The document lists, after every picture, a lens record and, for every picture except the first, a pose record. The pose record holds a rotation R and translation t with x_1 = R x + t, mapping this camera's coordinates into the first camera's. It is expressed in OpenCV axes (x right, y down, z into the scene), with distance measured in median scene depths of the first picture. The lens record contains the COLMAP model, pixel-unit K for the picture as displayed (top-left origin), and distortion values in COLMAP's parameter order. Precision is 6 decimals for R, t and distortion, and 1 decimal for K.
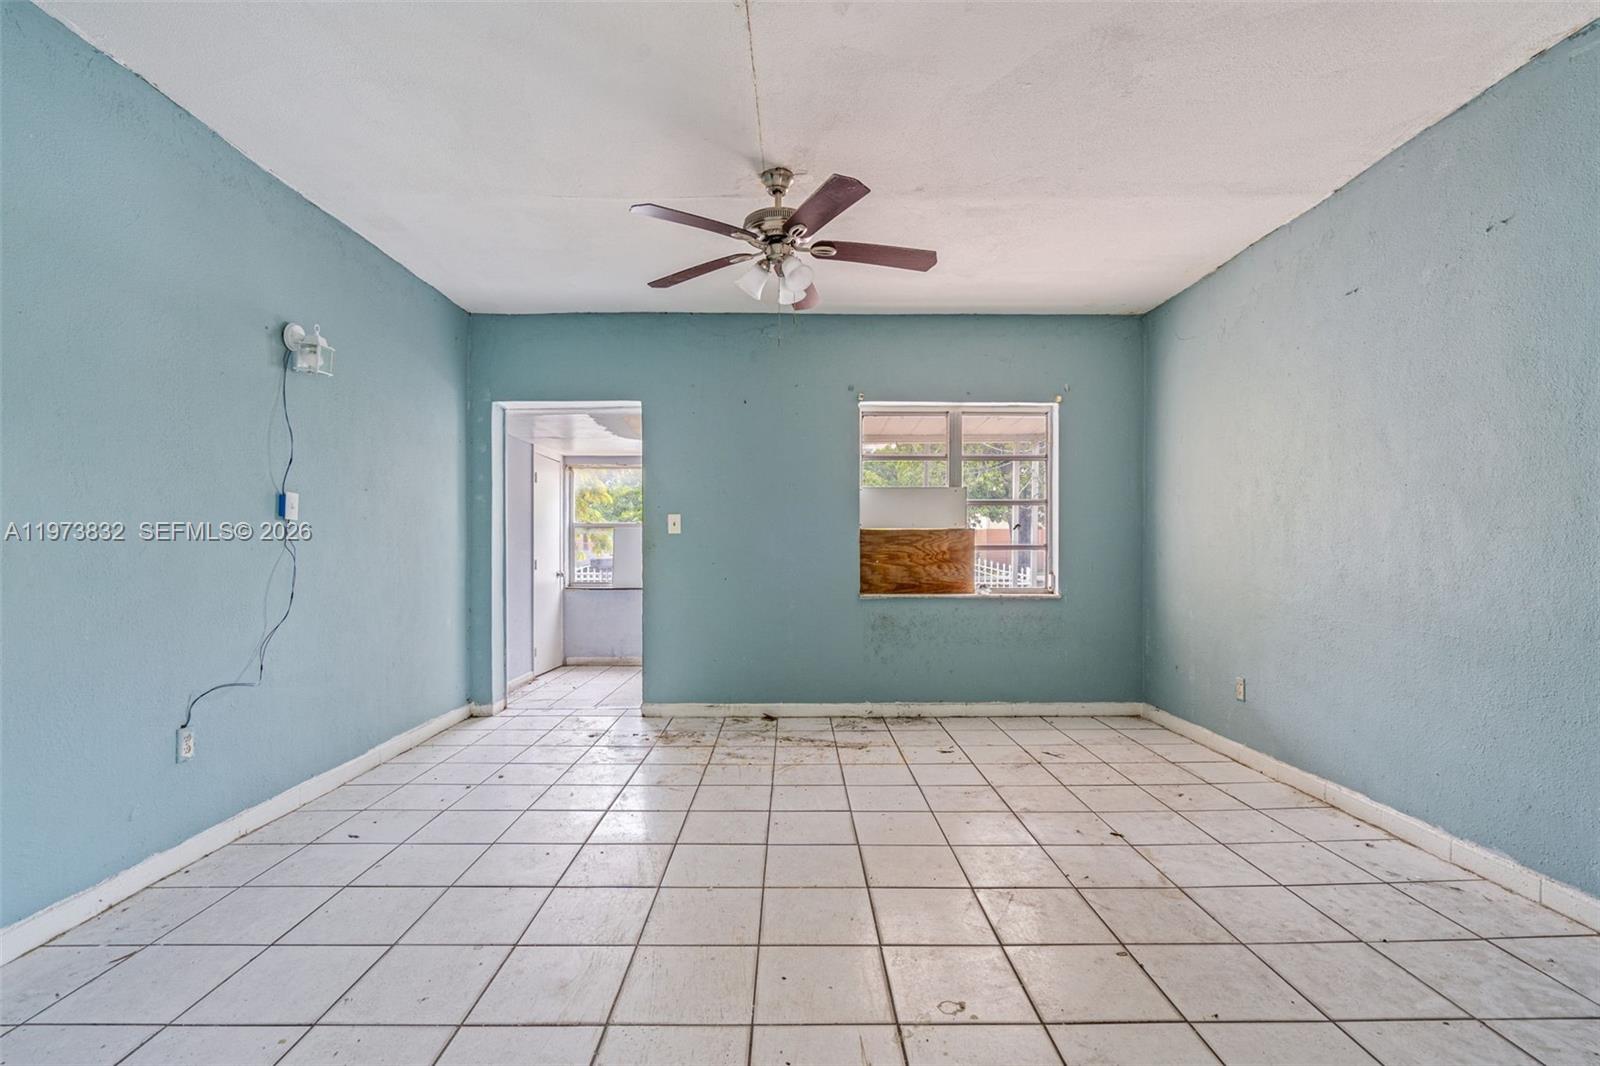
lens RADIAL K [[712.4, 0, 778.2], [0, 712.4, 555.6], [0, 0, 1]] dist [-0.000155, 0.000316]
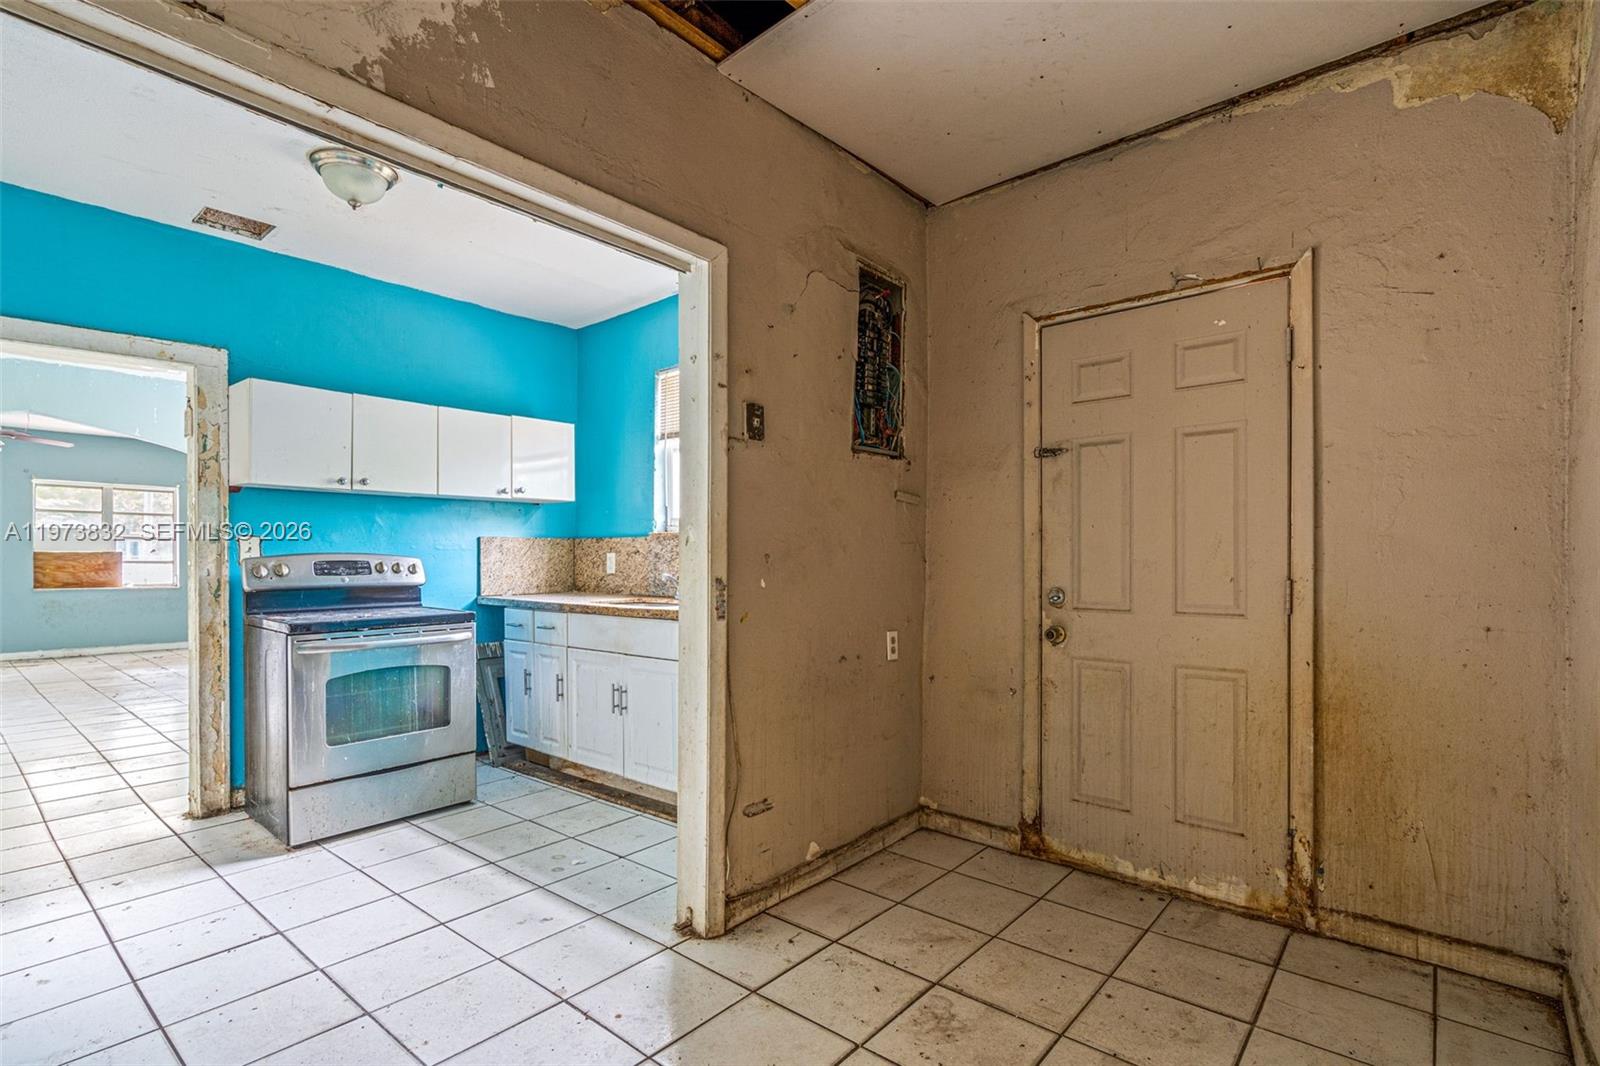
lens RADIAL K [[764.0, 0, 799.1], [0, 764.0, 554.5], [0, 0, 1]] dist [-0.000977, 0.000442]
pose [[0.649451, -0.000928, 0.760403, -0.089931], [0.014195, 0.999840, -0.010903, 0.016377], [-0.760271, 0.017875, 0.649360, -1.642066]]
